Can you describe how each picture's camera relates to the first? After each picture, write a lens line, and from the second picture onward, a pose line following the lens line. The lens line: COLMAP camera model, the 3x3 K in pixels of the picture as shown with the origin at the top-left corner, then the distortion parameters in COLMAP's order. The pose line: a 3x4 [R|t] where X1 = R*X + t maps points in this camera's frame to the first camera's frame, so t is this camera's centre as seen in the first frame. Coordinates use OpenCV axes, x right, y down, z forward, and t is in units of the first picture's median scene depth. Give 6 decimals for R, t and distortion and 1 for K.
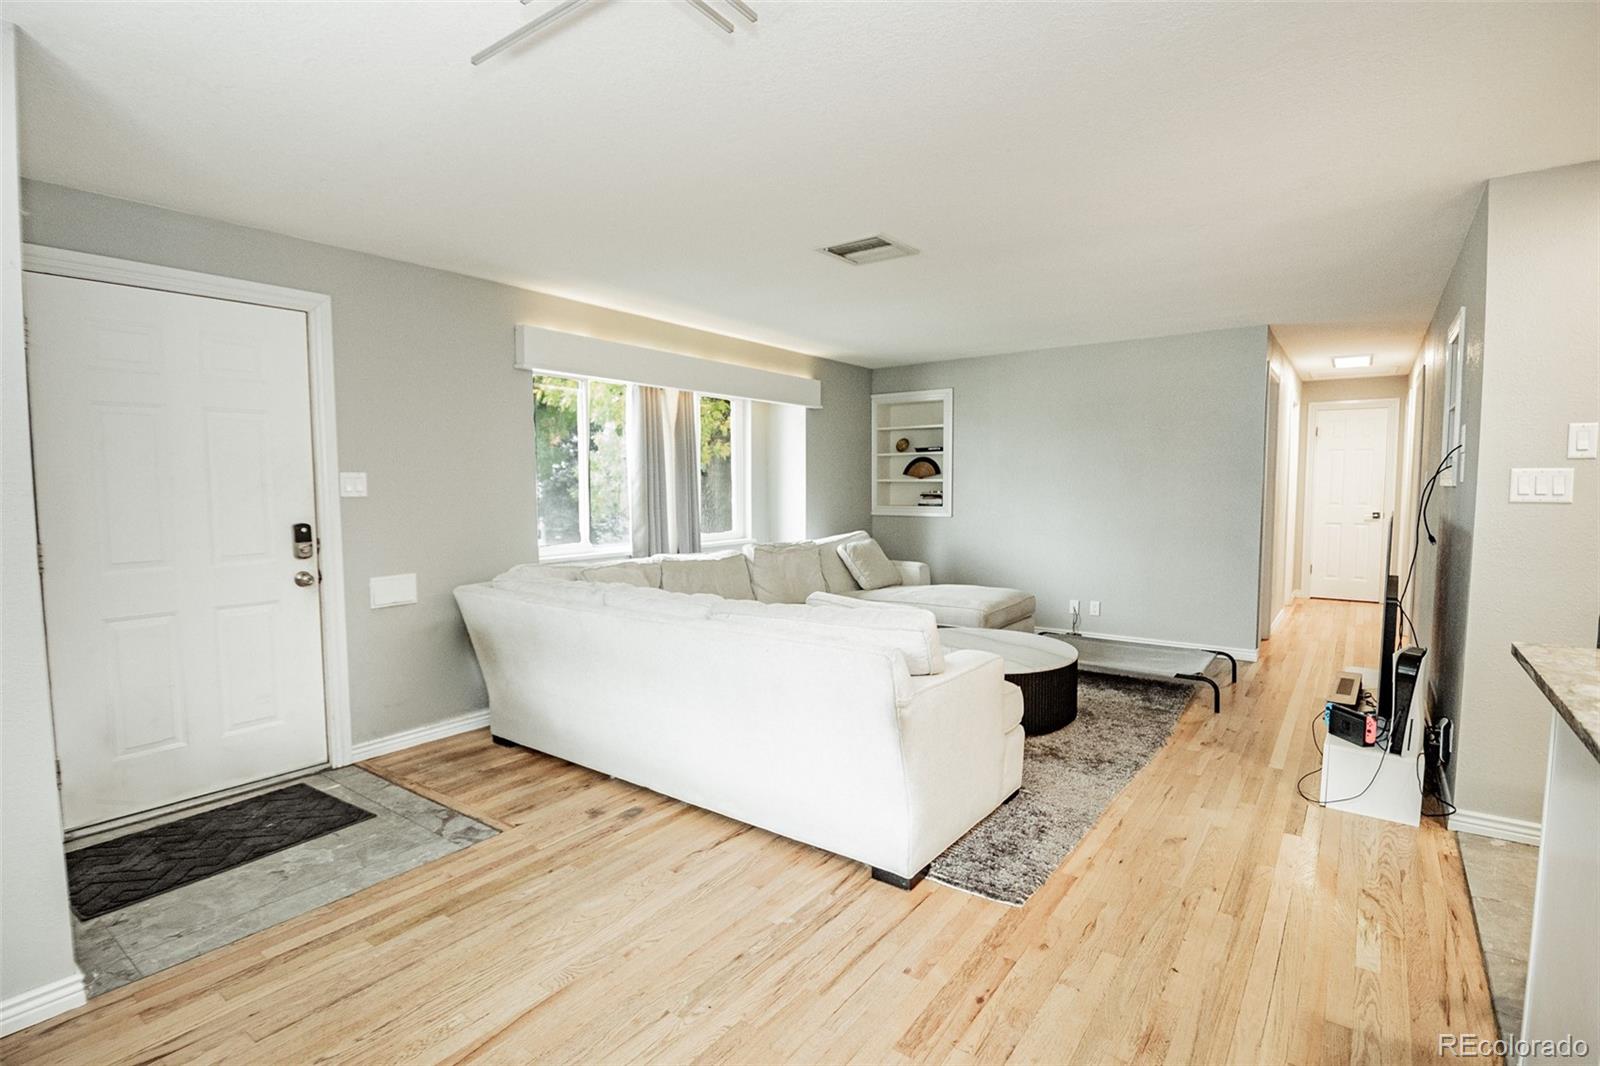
lens RADIAL K [[770.5, 0, 799.5], [0, 770.5, 535.1], [0, 0, 1]] dist [-0.001300, -0.002075]
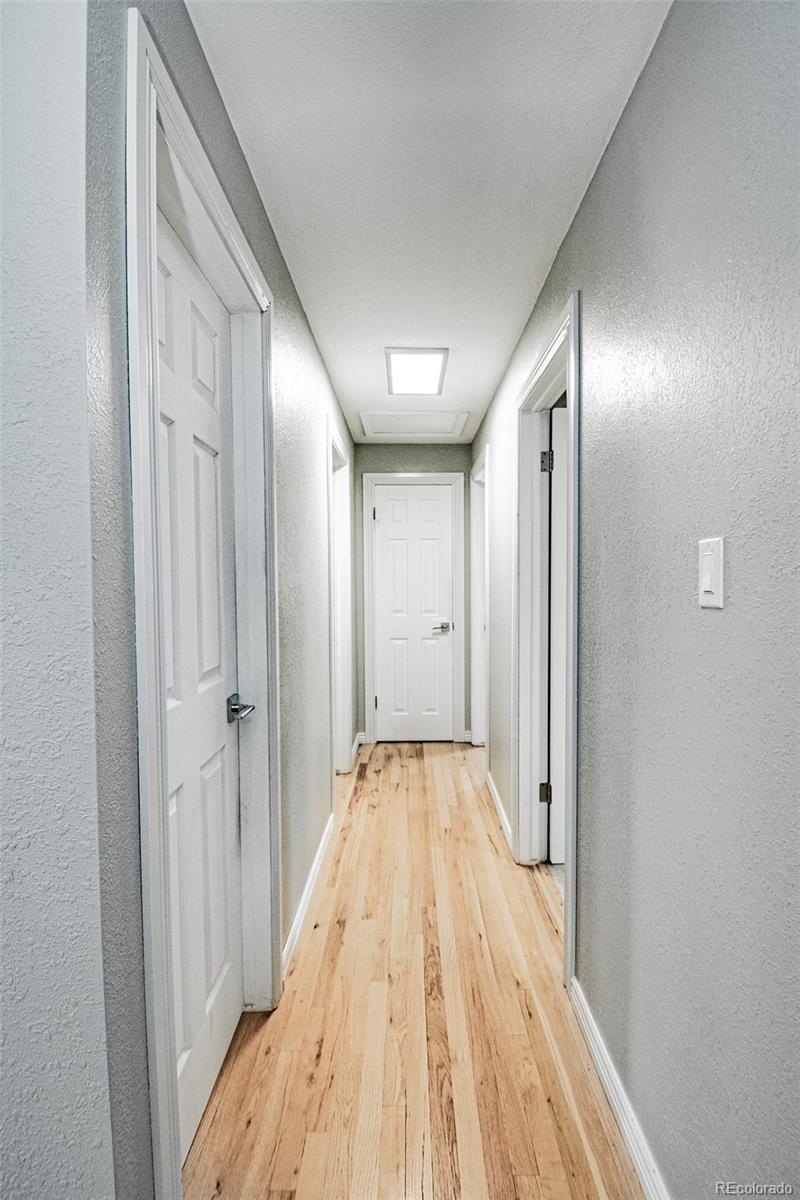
lens RADIAL K [[547.9, 0, 401.1], [0, 547.9, 600.5], [0, 0, 1]] dist [0.001375, -0.000462]
pose [[0.812622, -0.015988, 0.582572, 0.392953], [0.043659, 0.998485, -0.033498, -0.035231], [-0.581154, 0.052656, 0.812088, 0.573593]]
